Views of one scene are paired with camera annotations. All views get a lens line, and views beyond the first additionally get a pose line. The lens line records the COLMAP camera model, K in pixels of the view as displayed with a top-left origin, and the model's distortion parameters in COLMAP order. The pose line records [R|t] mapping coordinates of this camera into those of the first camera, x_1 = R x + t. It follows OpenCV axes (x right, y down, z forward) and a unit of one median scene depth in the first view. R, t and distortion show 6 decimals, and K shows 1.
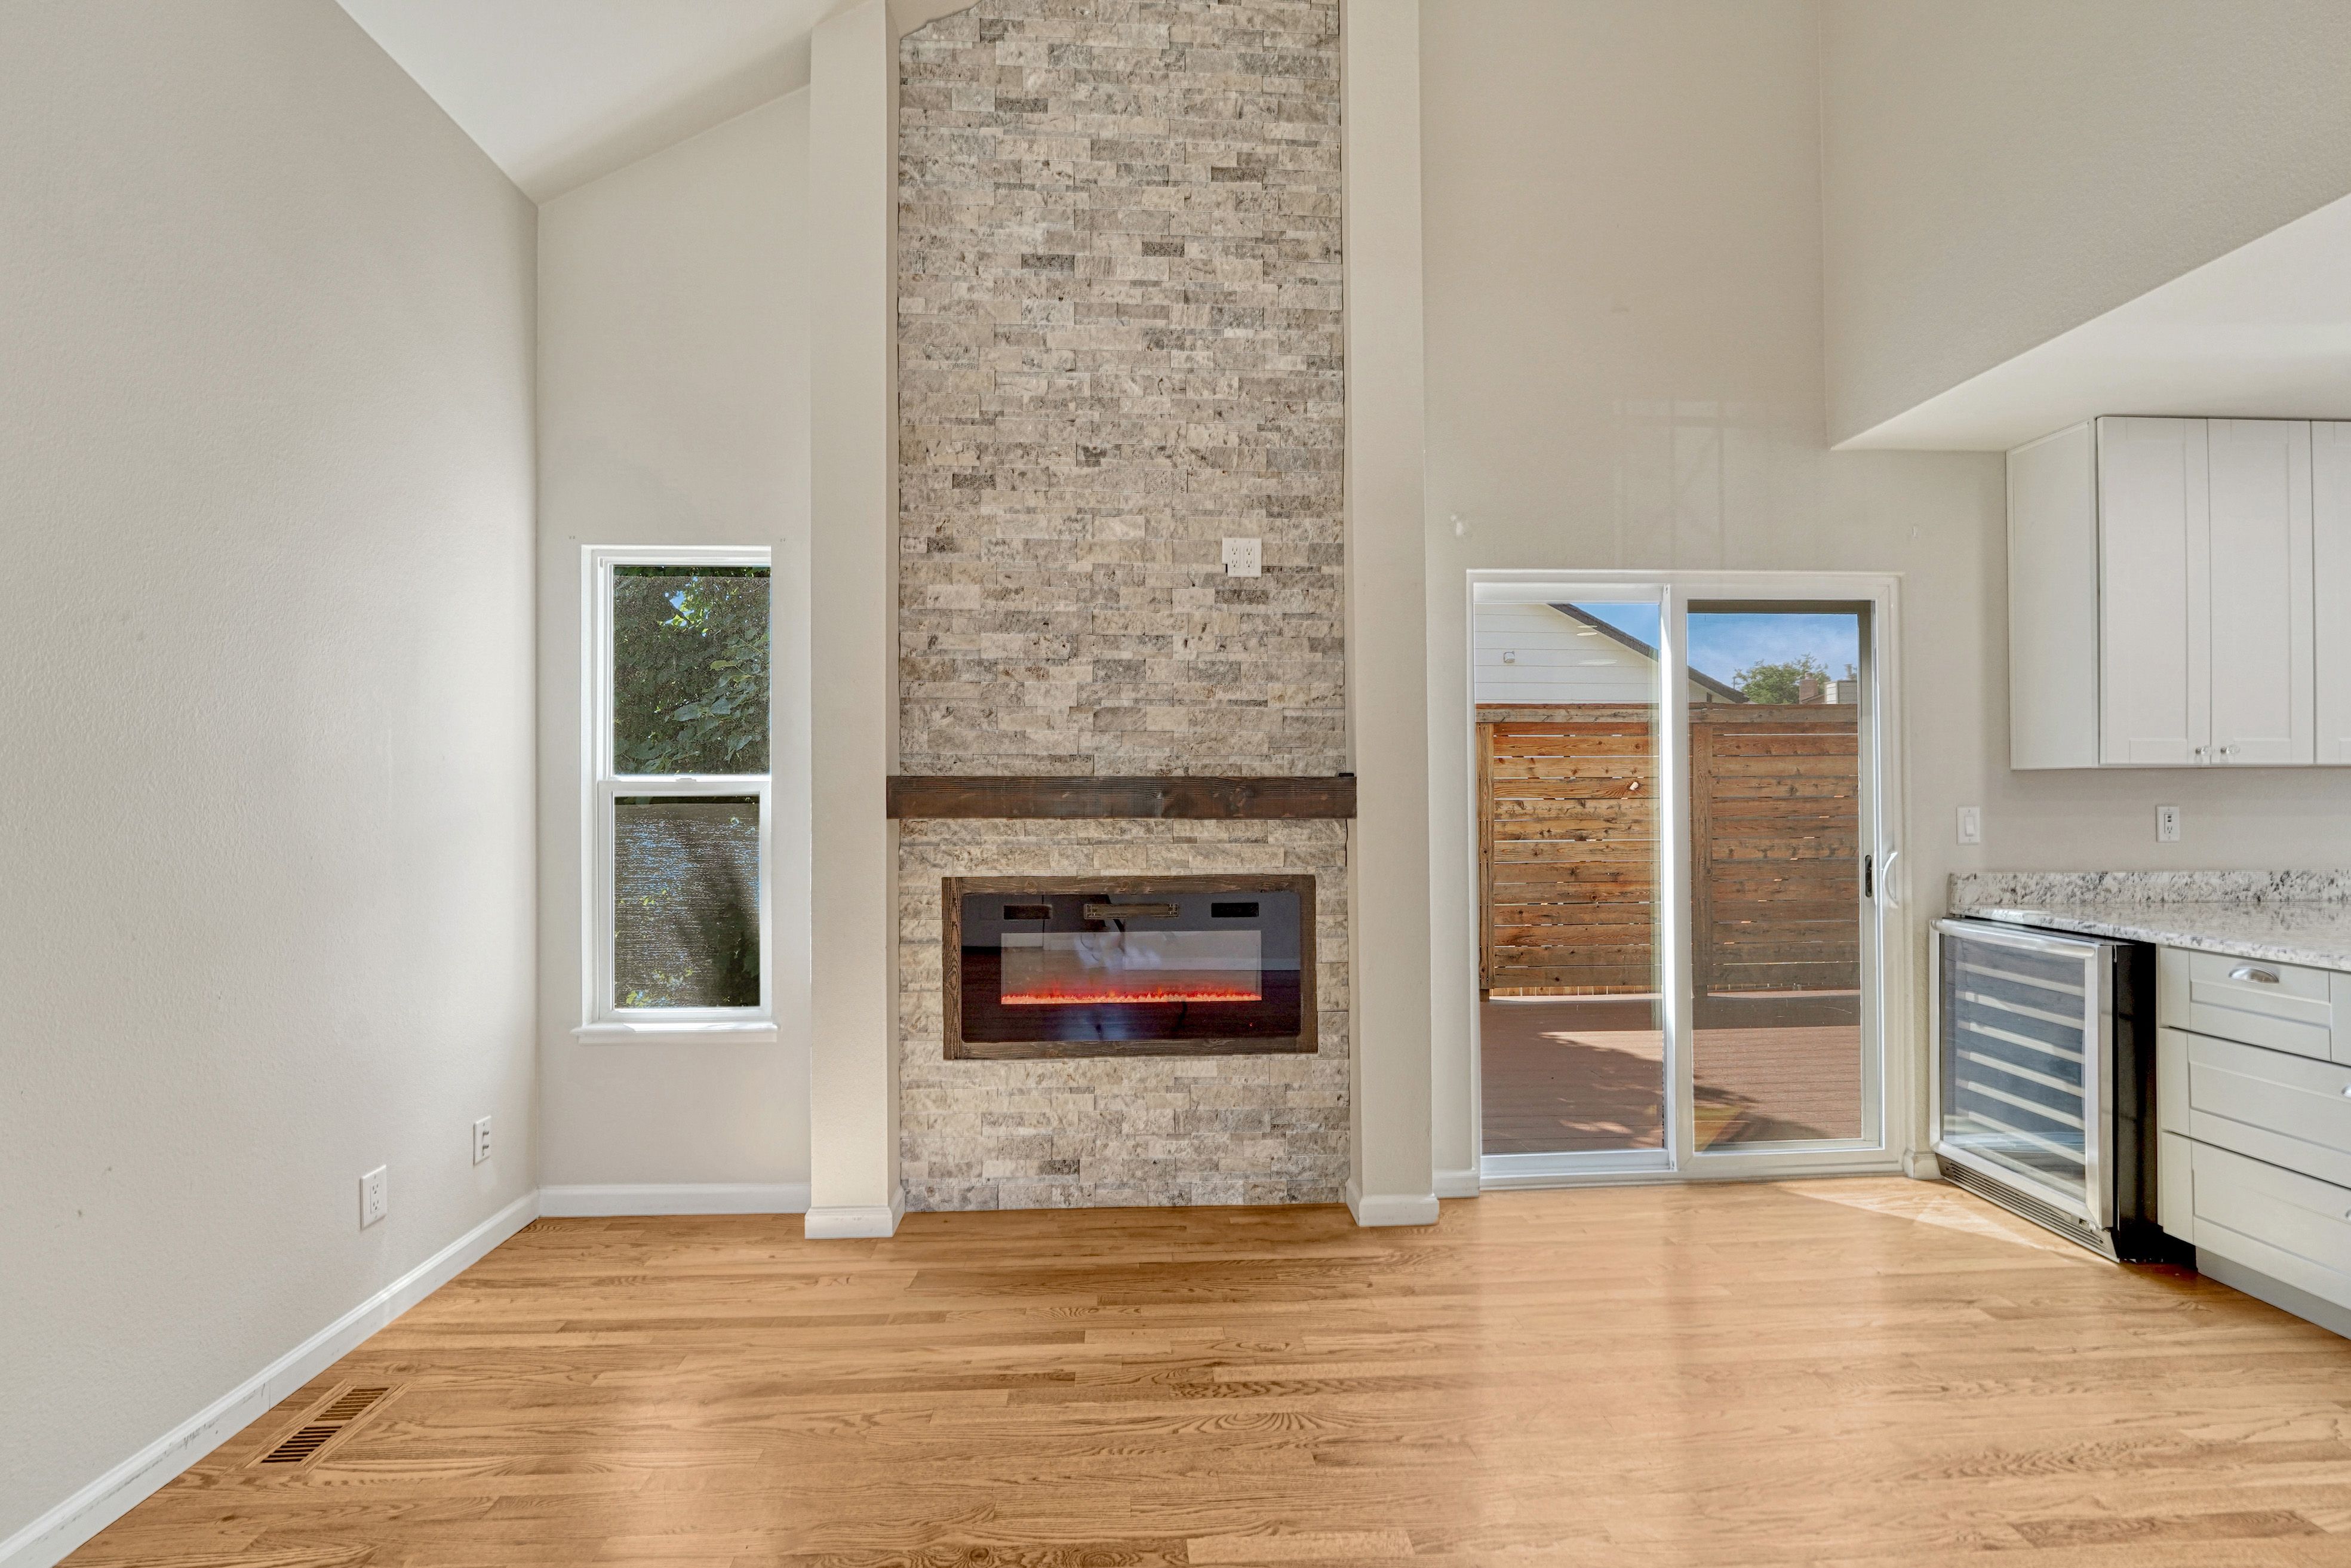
lens RADIAL K [[992.5, 0, 1173.5], [0, 992.5, 786.2], [0, 0, 1]] dist [-0.011176, 0.000607]
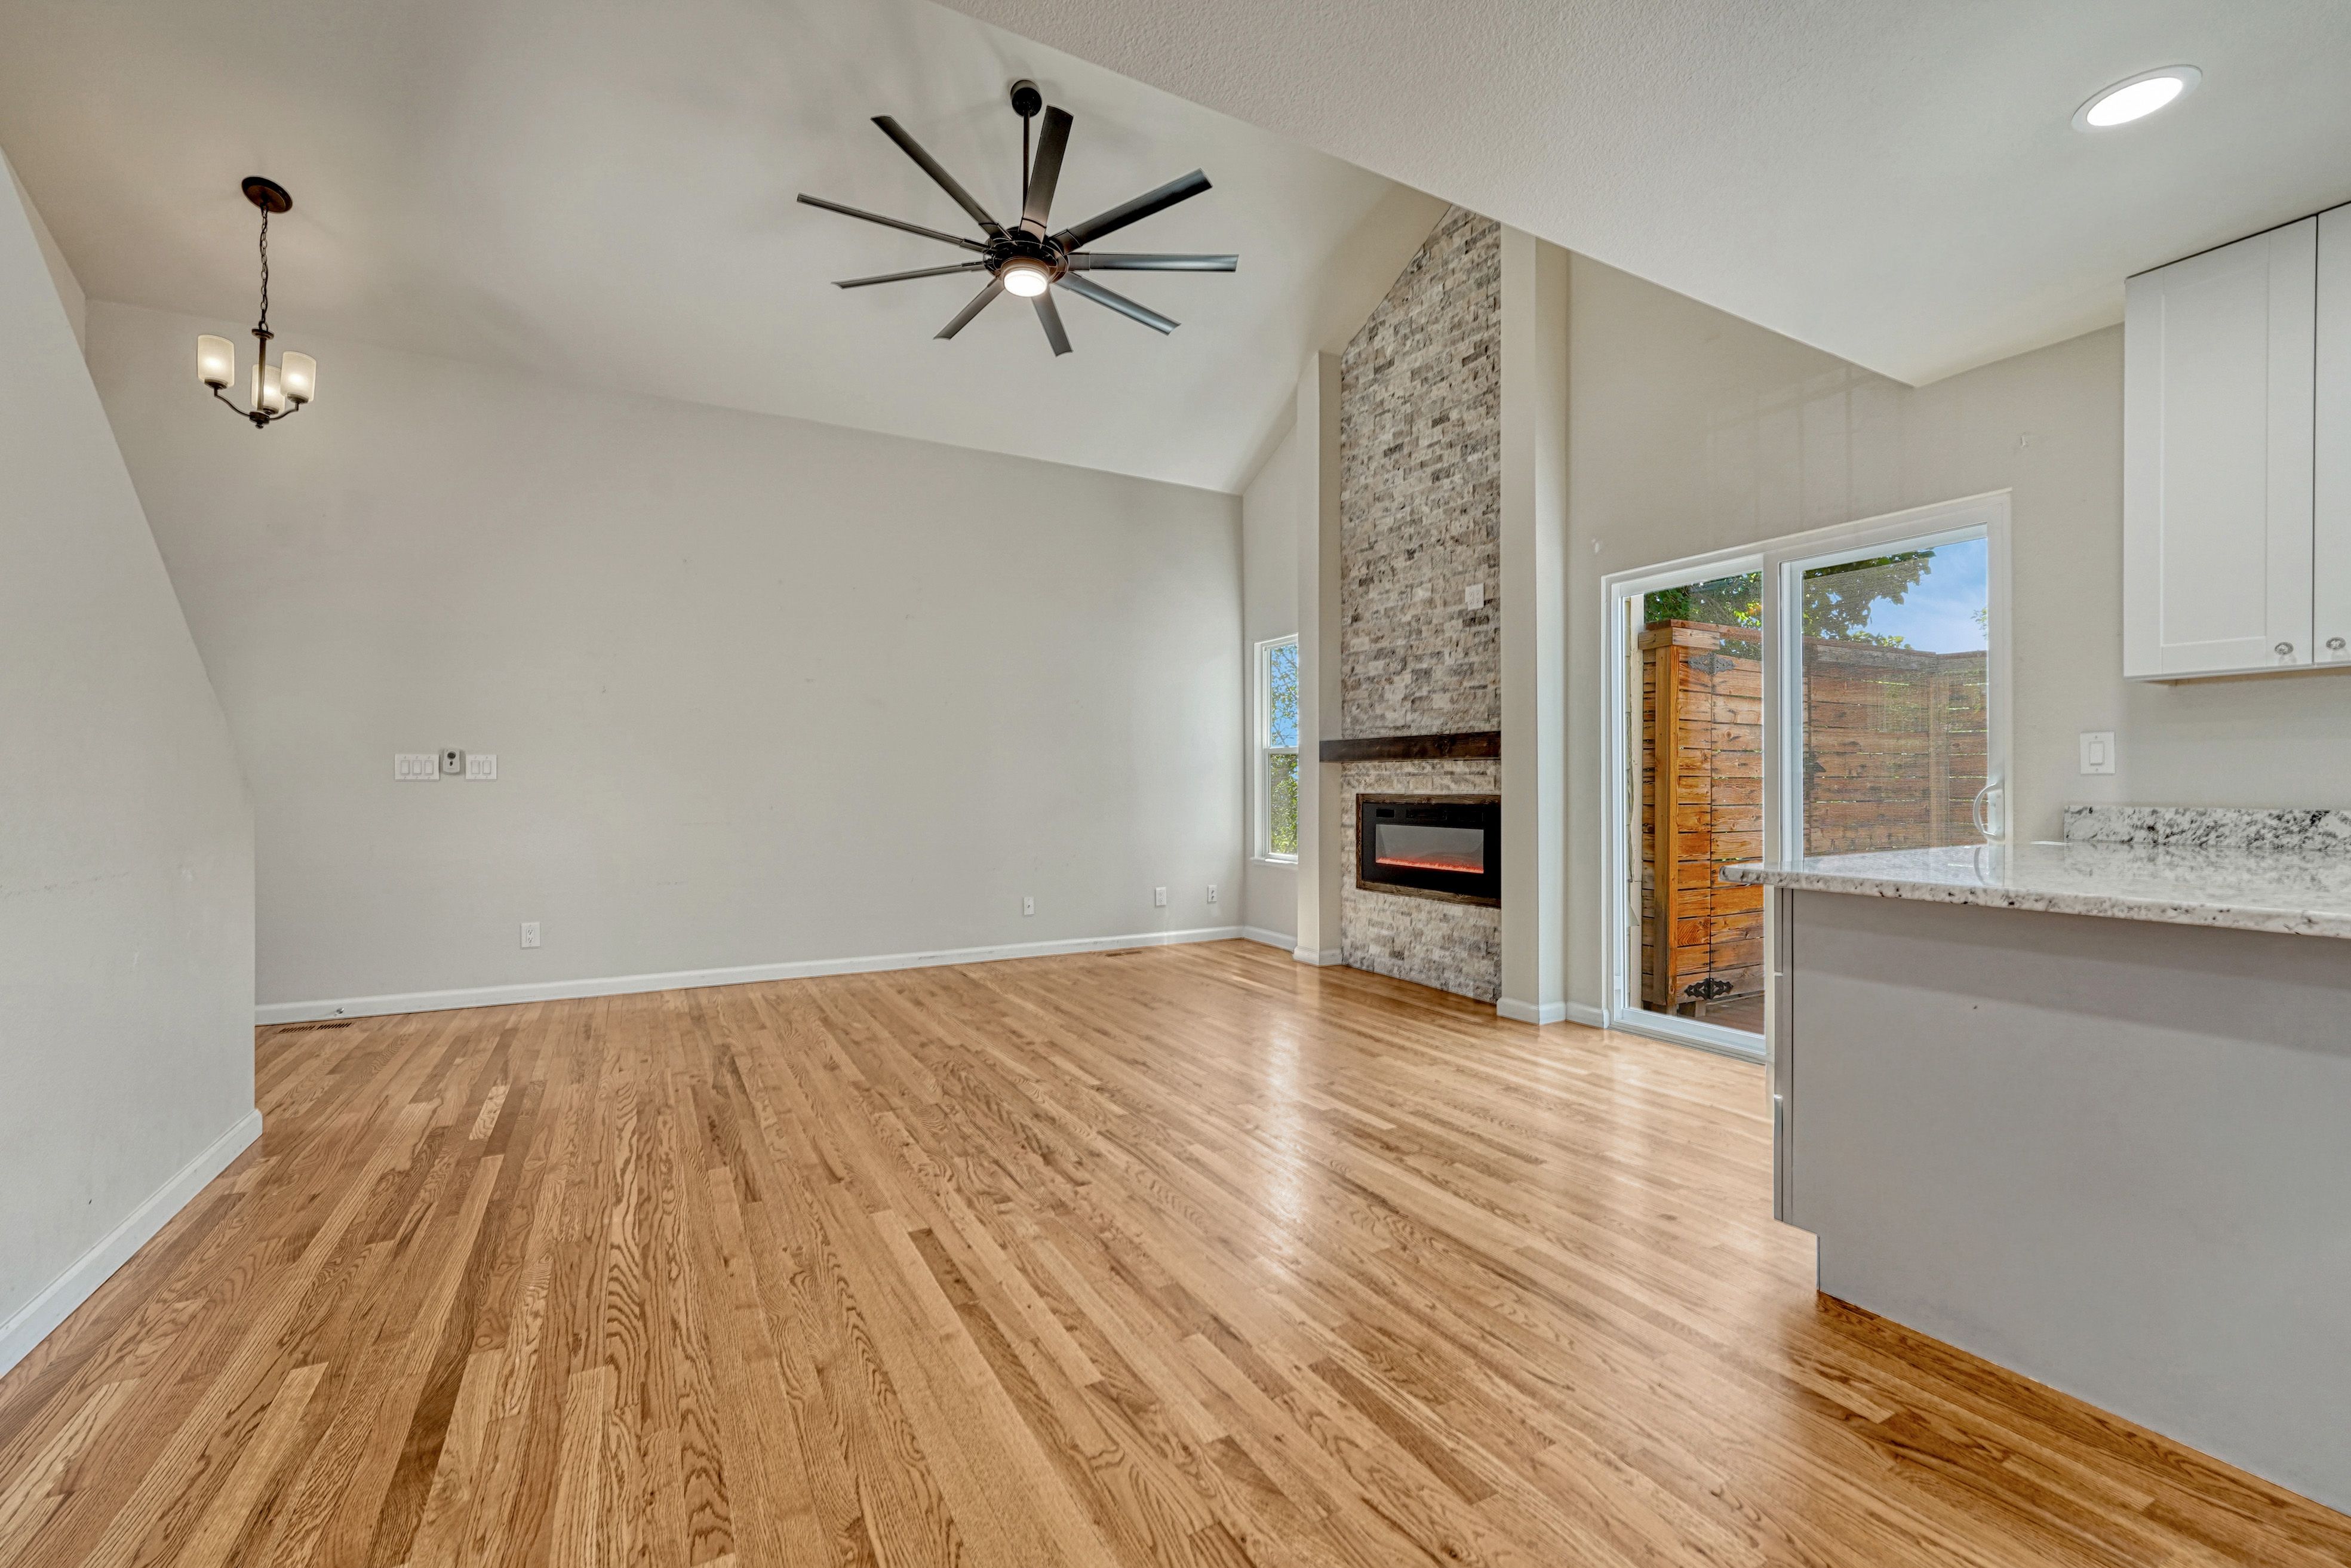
lens RADIAL K [[977.8, 0, 1175.7], [0, 977.8, 783.2], [0, 0, 1]] dist [-0.010811, -0.000345]
pose [[0.441581, 0.002983, -0.897216, 1.282259], [0.007794, 0.999944, 0.007160, 0.056259], [0.897188, -0.010155, 0.441533, -0.138272]]
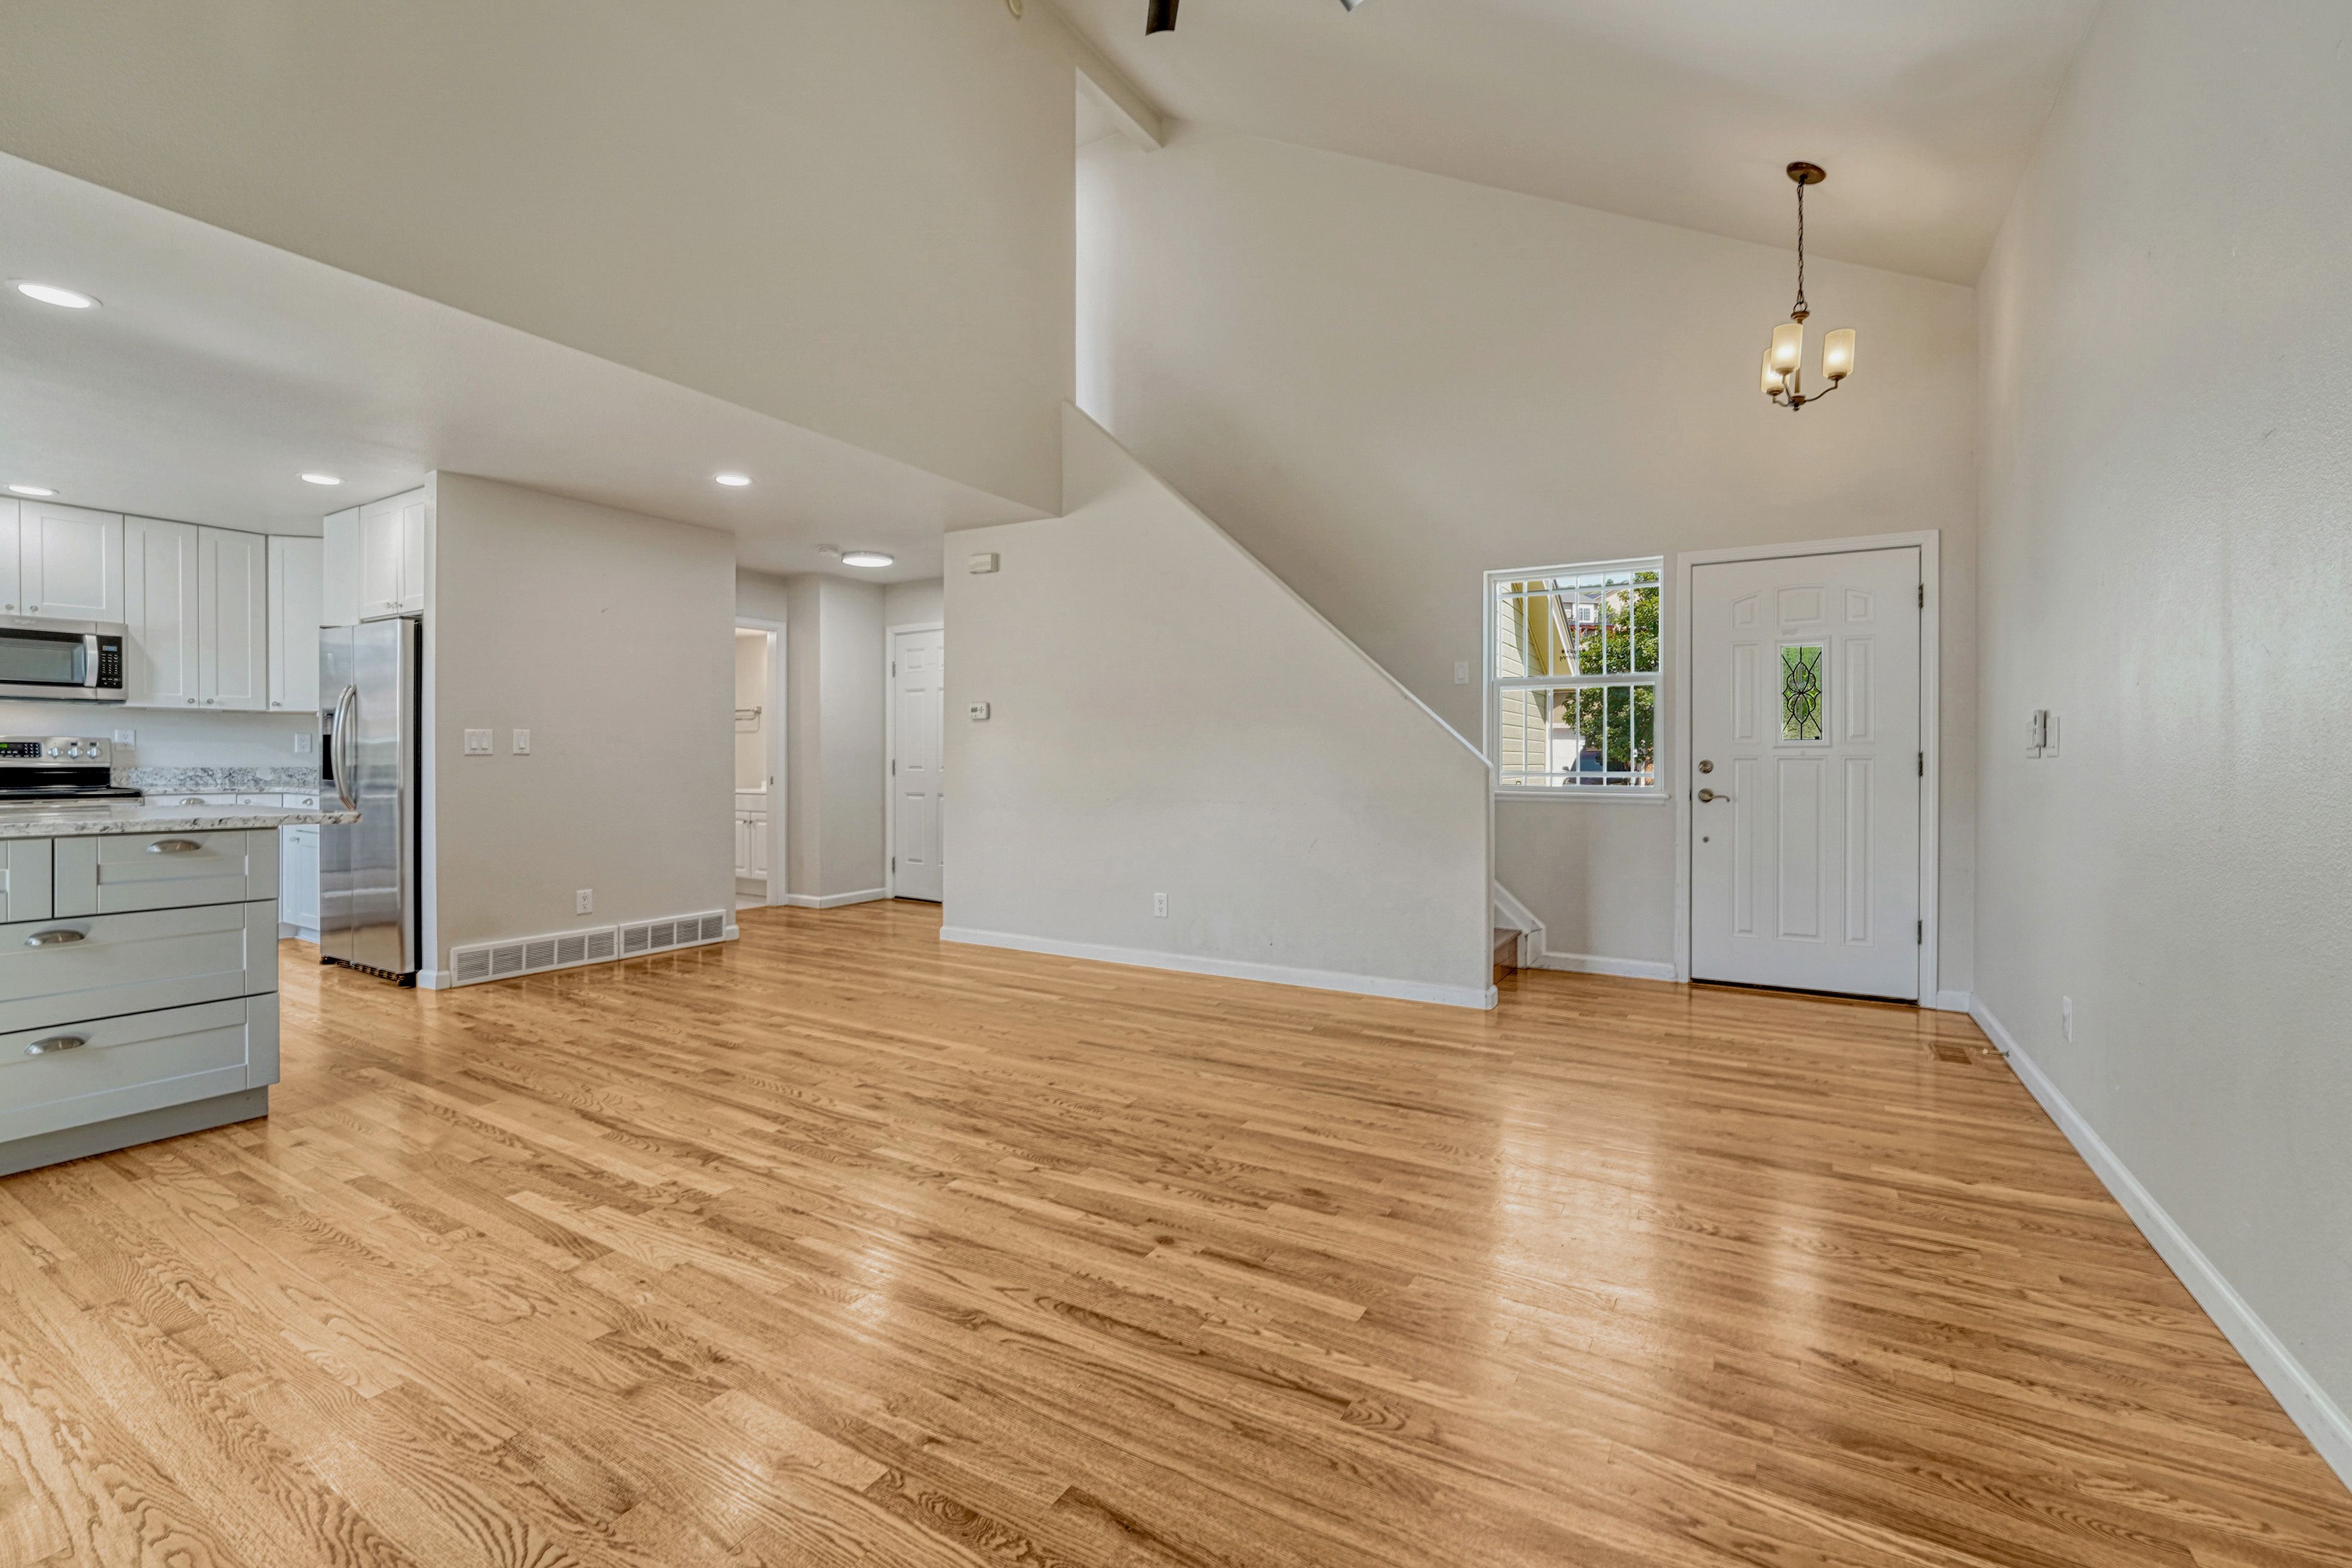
lens RADIAL K [[995.4, 0, 1182.9], [0, 995.4, 765.5], [0, 0, 1]] dist [-0.015049, 0.004143]
pose [[-0.833768, -0.000745, 0.552115, -0.375725], [-0.005823, 0.999955, -0.007444, 0.075138], [-0.552084, -0.009421, -0.833735, 0.850989]]
